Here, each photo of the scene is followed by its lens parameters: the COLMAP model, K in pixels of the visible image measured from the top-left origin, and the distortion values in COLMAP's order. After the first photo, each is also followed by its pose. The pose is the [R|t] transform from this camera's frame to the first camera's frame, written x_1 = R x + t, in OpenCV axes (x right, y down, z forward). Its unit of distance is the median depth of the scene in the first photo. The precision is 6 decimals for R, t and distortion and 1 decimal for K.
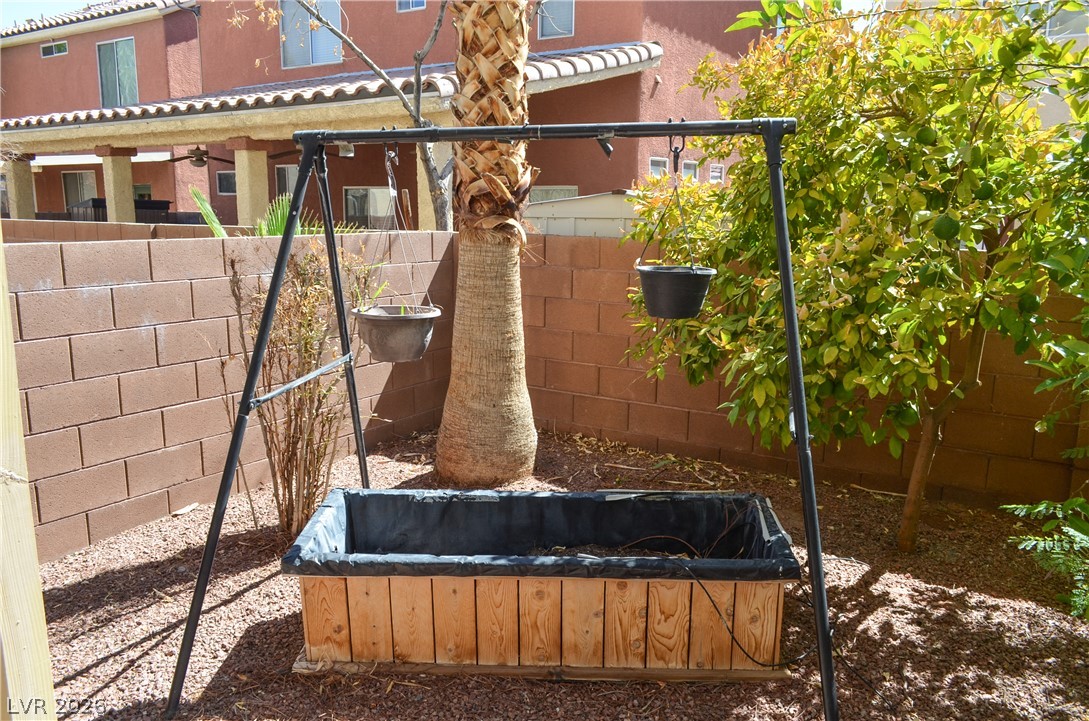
lens RADIAL K [[843.8, 0, 547.6], [0, 843.8, 362.9], [0, 0, 1]] dist [-0.014692, 0.005344]
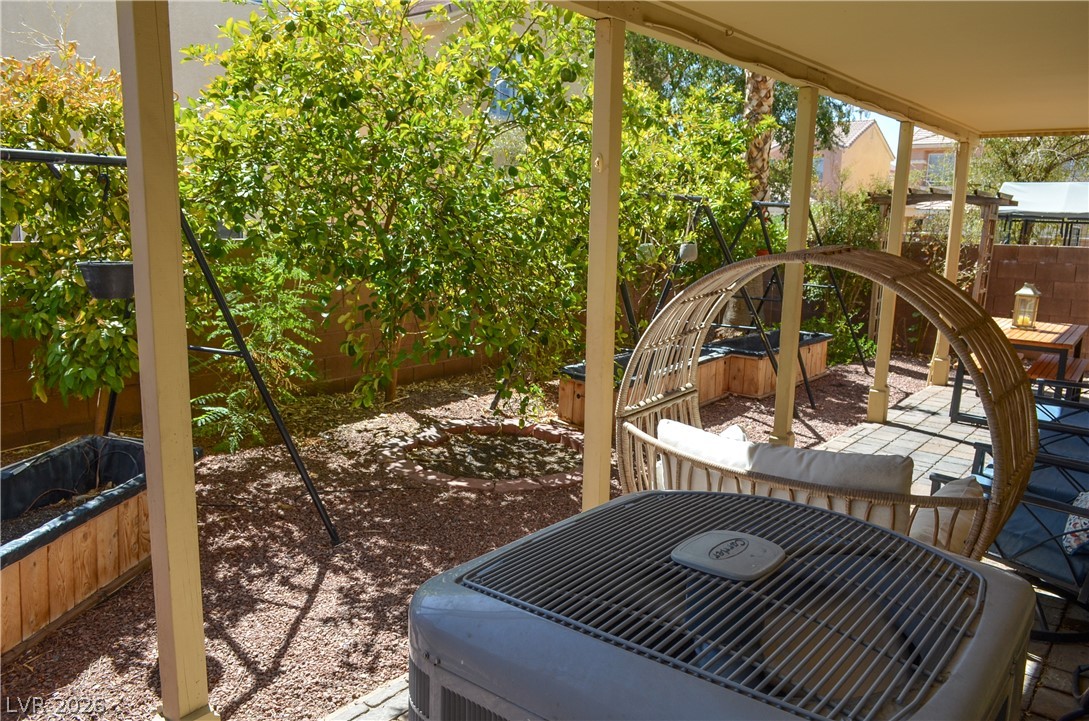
lens RADIAL K [[843.8, 0, 544.6], [0, 843.8, 360.8], [0, 0, 1]] dist [-0.014692, 0.005344]
pose [[0.100432, -0.178720, 0.978761, -1.044477], [0.161935, 0.973554, 0.161153, -0.057840], [-0.981677, 0.142311, 0.126717, 0.155025]]
